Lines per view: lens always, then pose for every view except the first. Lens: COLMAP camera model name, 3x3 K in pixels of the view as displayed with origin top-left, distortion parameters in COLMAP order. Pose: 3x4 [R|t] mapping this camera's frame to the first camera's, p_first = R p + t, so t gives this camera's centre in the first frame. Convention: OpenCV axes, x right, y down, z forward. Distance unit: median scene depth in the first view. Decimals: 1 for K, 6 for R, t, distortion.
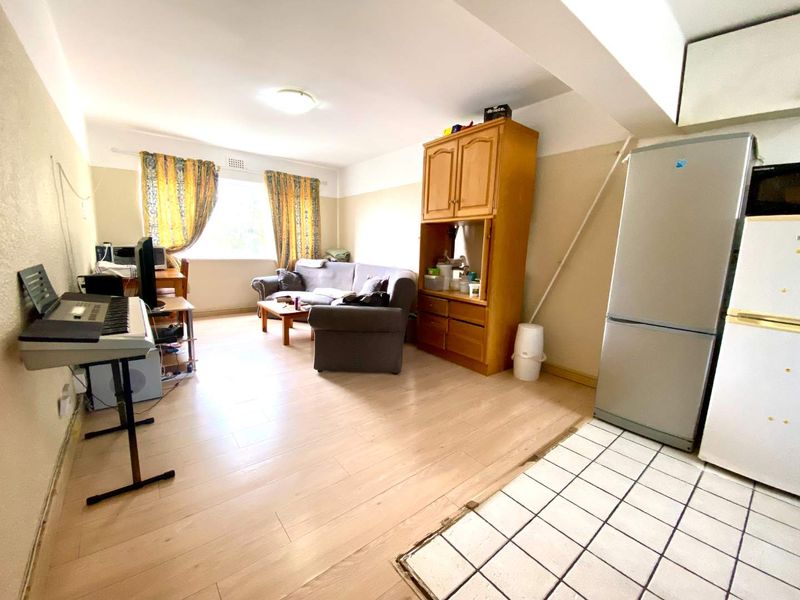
lens RADIAL K [[323.1, 0, 398.0], [0, 323.1, 299.6], [0, 0, 1]] dist [0.024193, -0.022692]
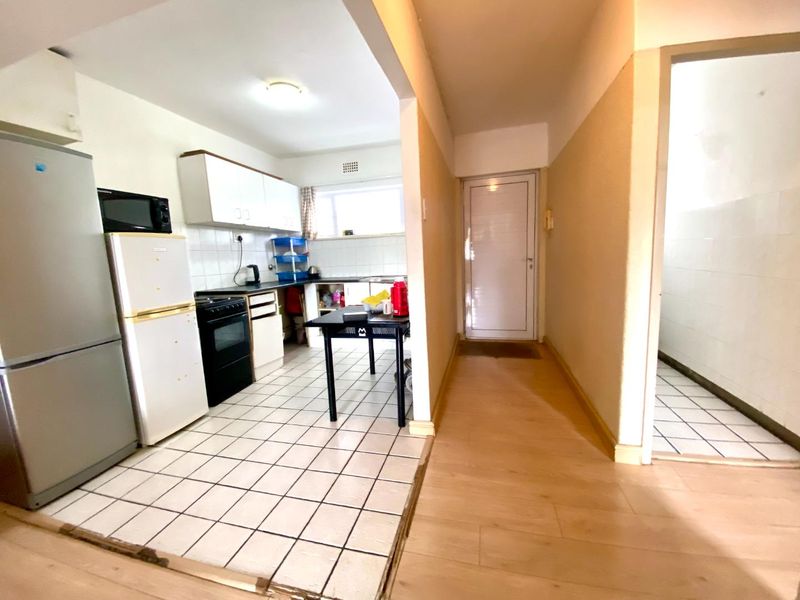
lens RADIAL K [[323.1, 0, 398.0], [0, 323.1, 299.6], [0, 0, 1]] dist [0.024193, -0.022692]
pose [[-0.596308, -0.113483, 0.794694, -0.276262], [0.155902, 0.954737, 0.253320, -0.095493], [-0.787471, 0.274951, -0.551625, 0.526660]]
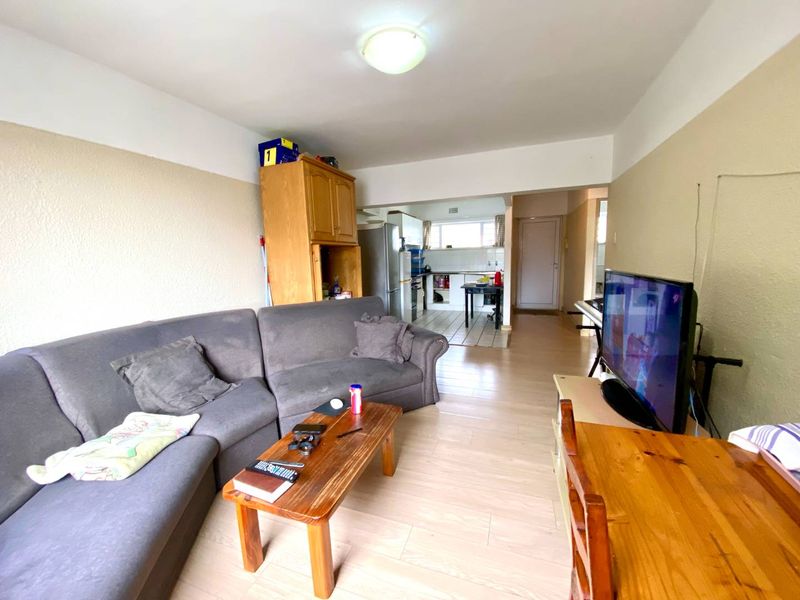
lens RADIAL K [[323.1, 0, 398.0], [0, 323.1, 299.6], [0, 0, 1]] dist [0.024193, -0.022692]
pose [[-0.520756, -0.132112, 0.843421, -0.890579], [0.146091, 0.959590, 0.240510, -0.298776], [-0.841113, 0.248463, -0.480412, 1.398871]]
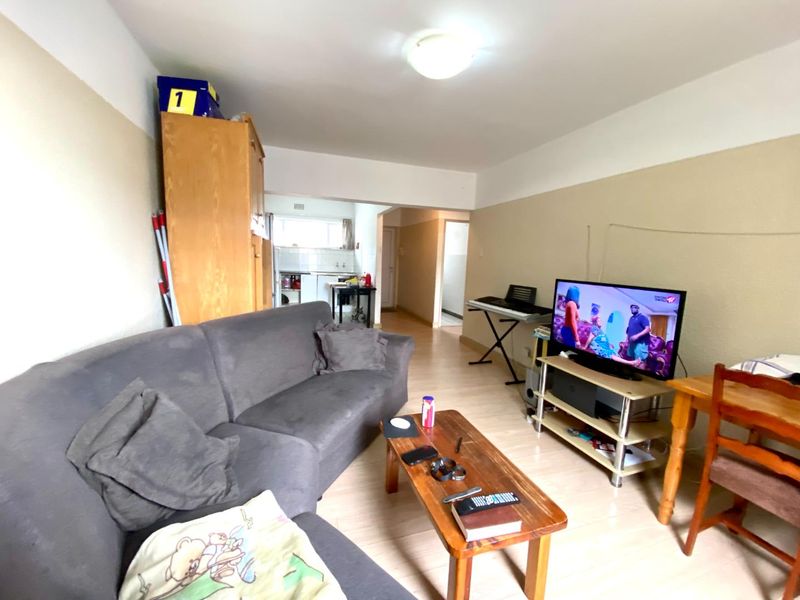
lens RADIAL K [[323.1, 0, 398.0], [0, 323.1, 299.6], [0, 0, 1]] dist [0.024193, -0.022692]
pose [[-0.932247, -0.115338, 0.342946, -0.519438], [-0.012119, 0.957254, 0.288994, -0.337820], [-0.361619, 0.265258, -0.893795, 1.675375]]
